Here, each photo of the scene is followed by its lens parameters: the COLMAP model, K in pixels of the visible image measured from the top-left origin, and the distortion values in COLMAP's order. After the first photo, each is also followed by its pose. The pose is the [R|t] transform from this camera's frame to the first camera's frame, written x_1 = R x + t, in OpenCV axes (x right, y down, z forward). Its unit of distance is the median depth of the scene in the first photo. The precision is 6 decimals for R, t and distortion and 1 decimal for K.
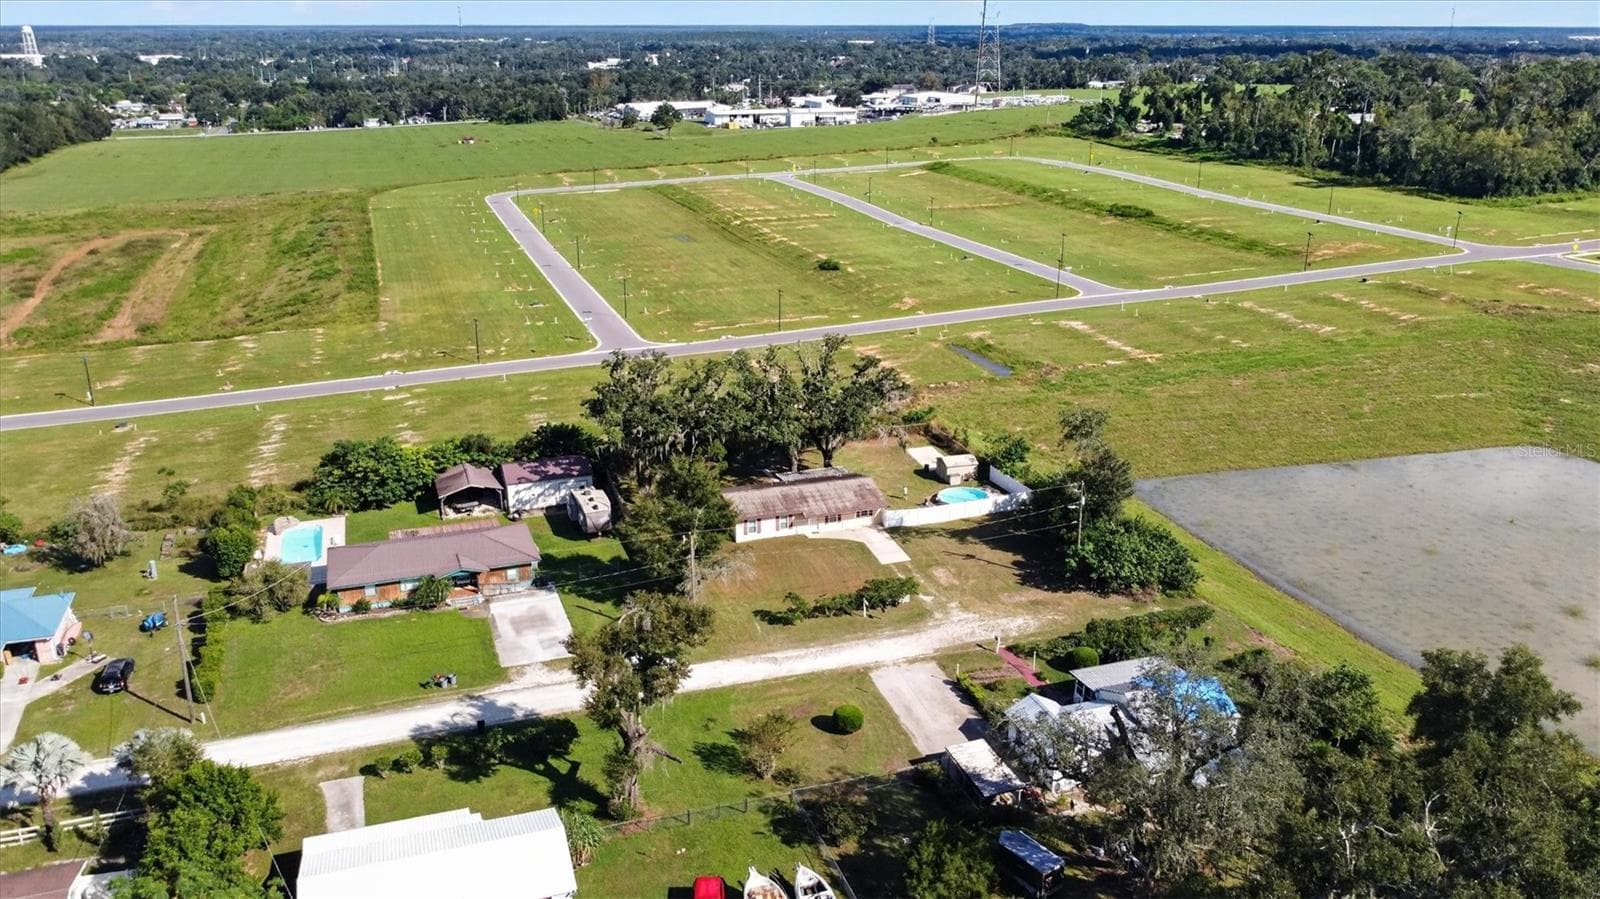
lens RADIAL K [[1233.0, 0, 774.8], [0, 1233.0, 444.4], [0, 0, 1]] dist [0.003182, -0.002558]
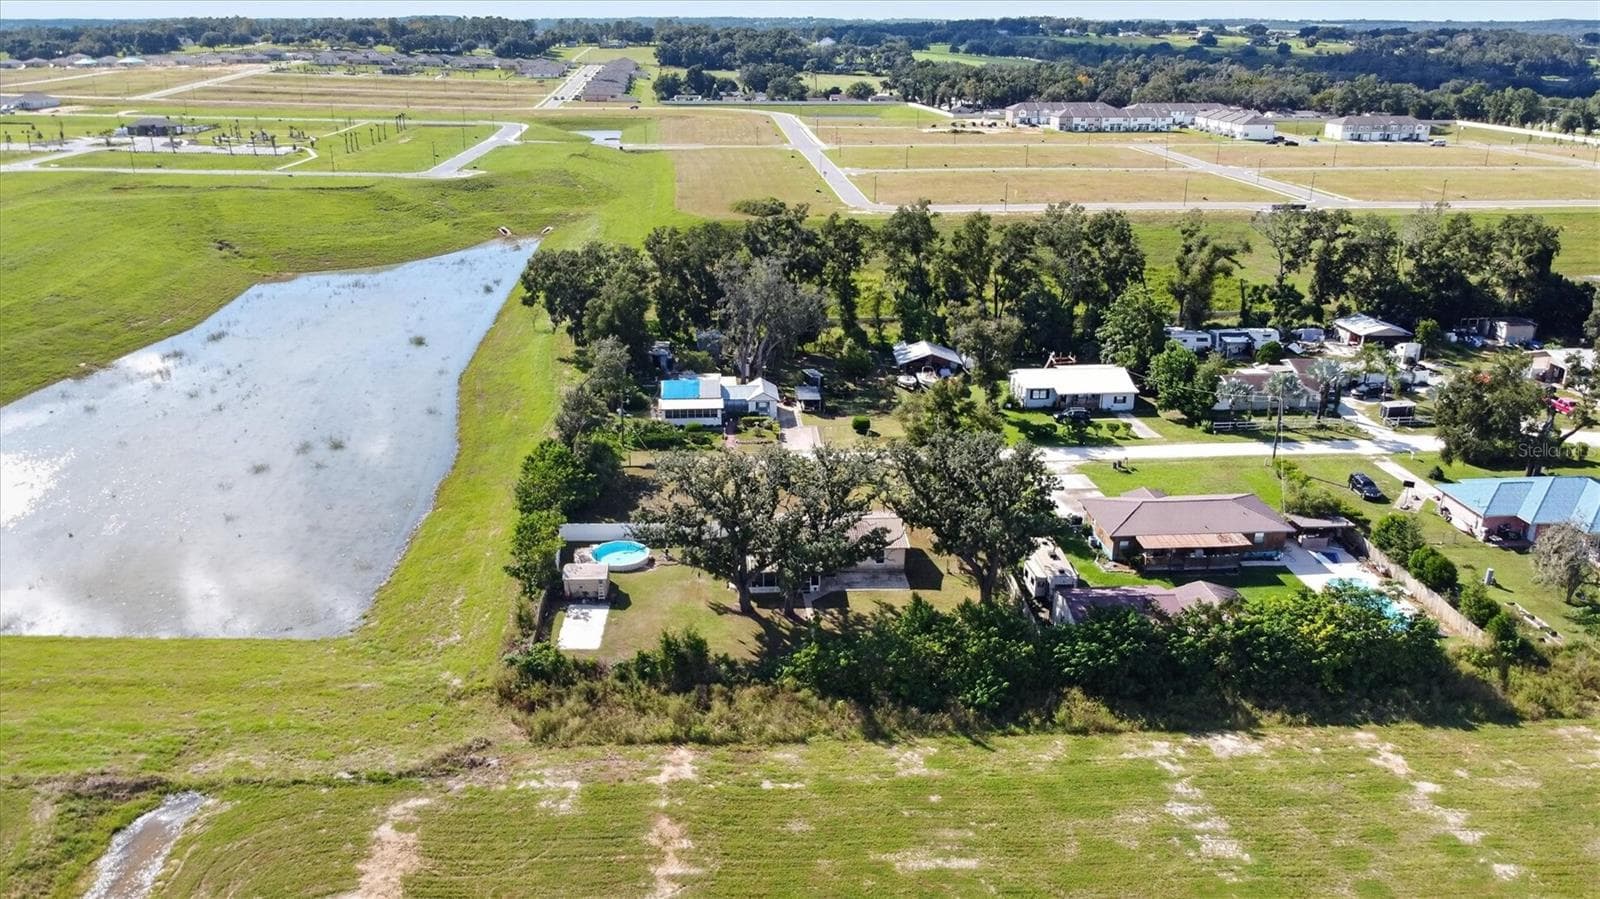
lens RADIAL K [[1230.1, 0, 772.8], [0, 1230.1, 449.5], [0, 0, 1]] dist [-0.003948, 0.002474]
pose [[-0.968801, -0.078959, 0.234924, -0.063707], [0.081914, 0.792607, 0.604205, -0.226601], [-0.233910, 0.604598, -0.761411, 0.671352]]
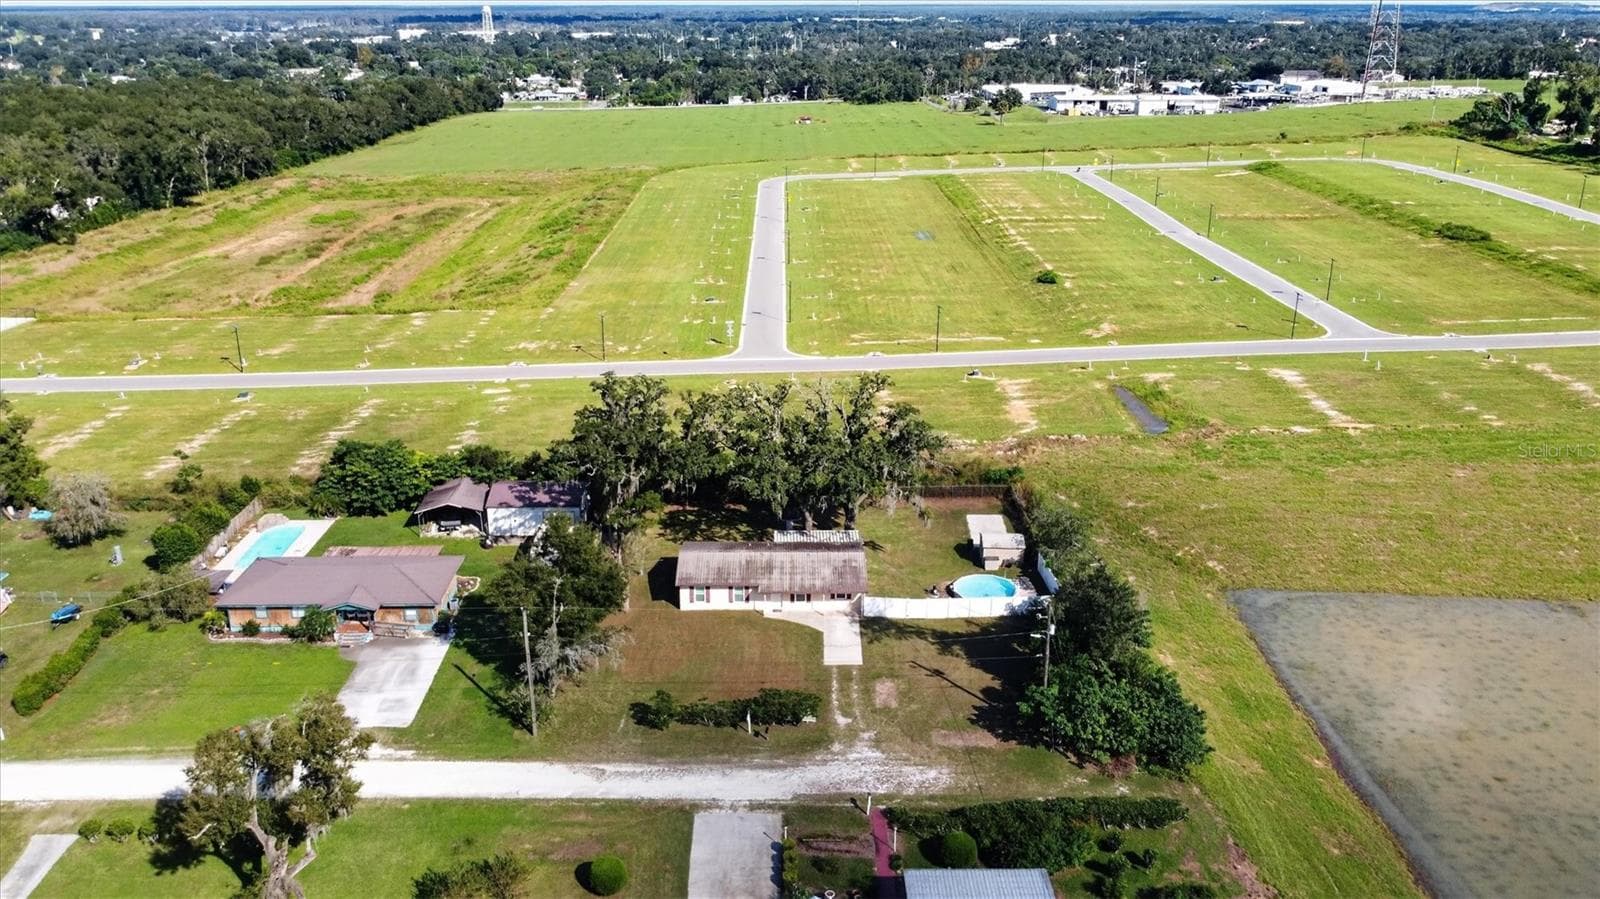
lens RADIAL K [[1239.5, 0, 775.3], [0, 1239.5, 446.3], [0, 0, 1]] dist [-0.001182, -0.009339]
pose [[0.949775, 0.104718, -0.294894, 0.105128], [-0.100237, 0.994502, 0.030315, -0.025621], [0.296447, 0.000767, 0.955049, 0.074614]]
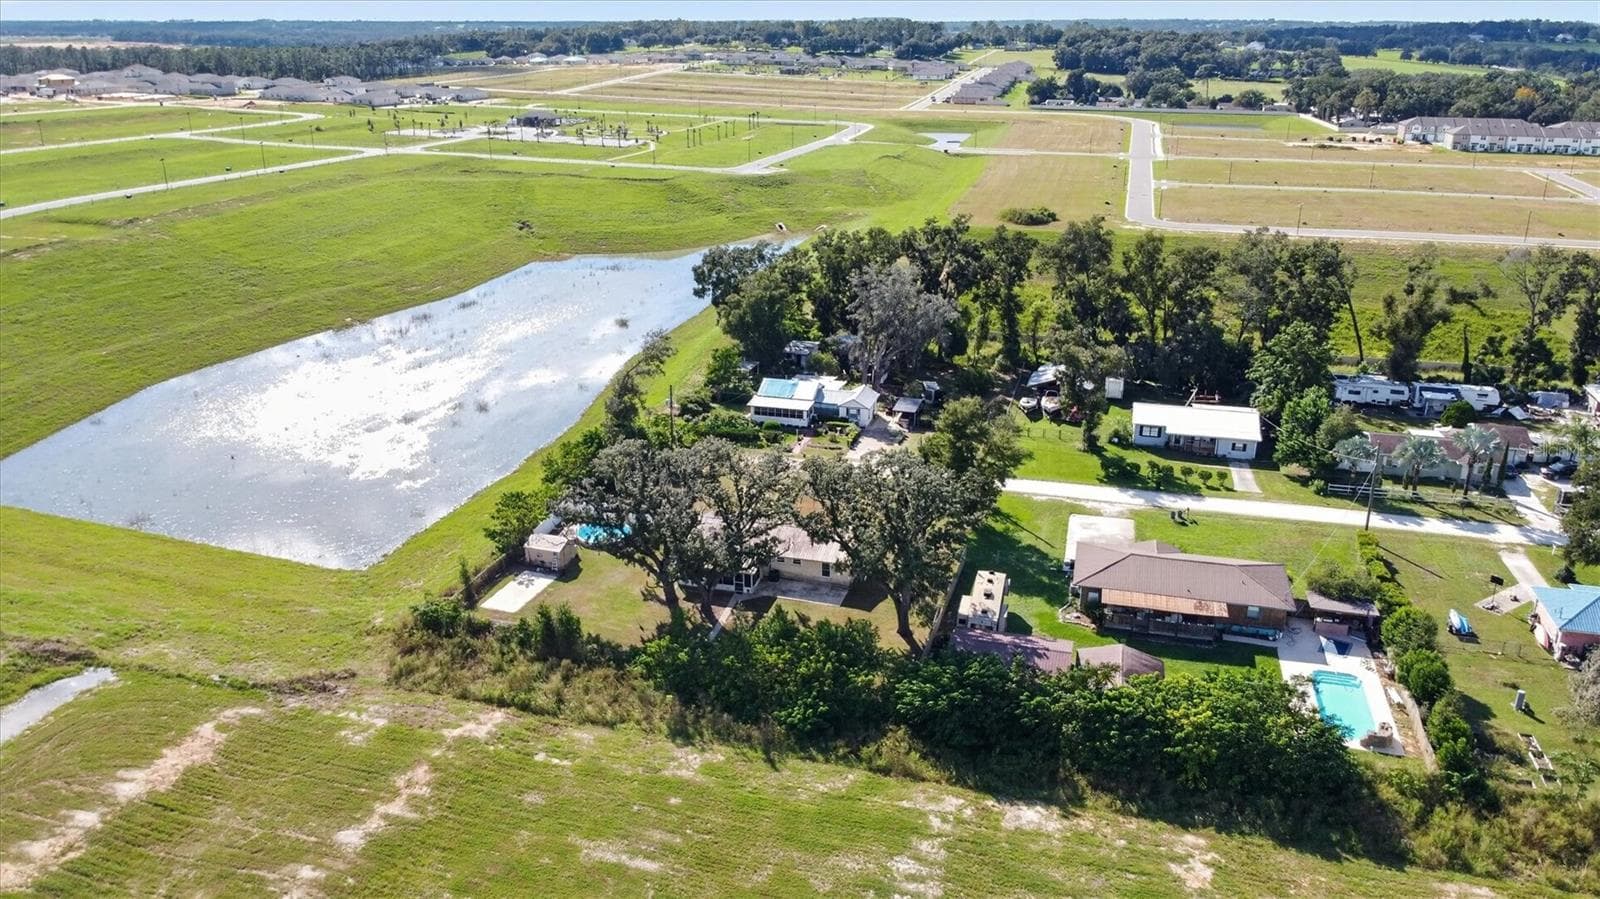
lens RADIAL K [[1227.1, 0, 768.1], [0, 1227.1, 450.6], [0, 0, 1]] dist [-0.011366, -0.005920]
pose [[-0.821179, -0.184595, 0.539990, -0.185535], [0.186146, 0.807839, 0.559237, -0.212401], [-0.539457, 0.559750, -0.629019, 0.622766]]
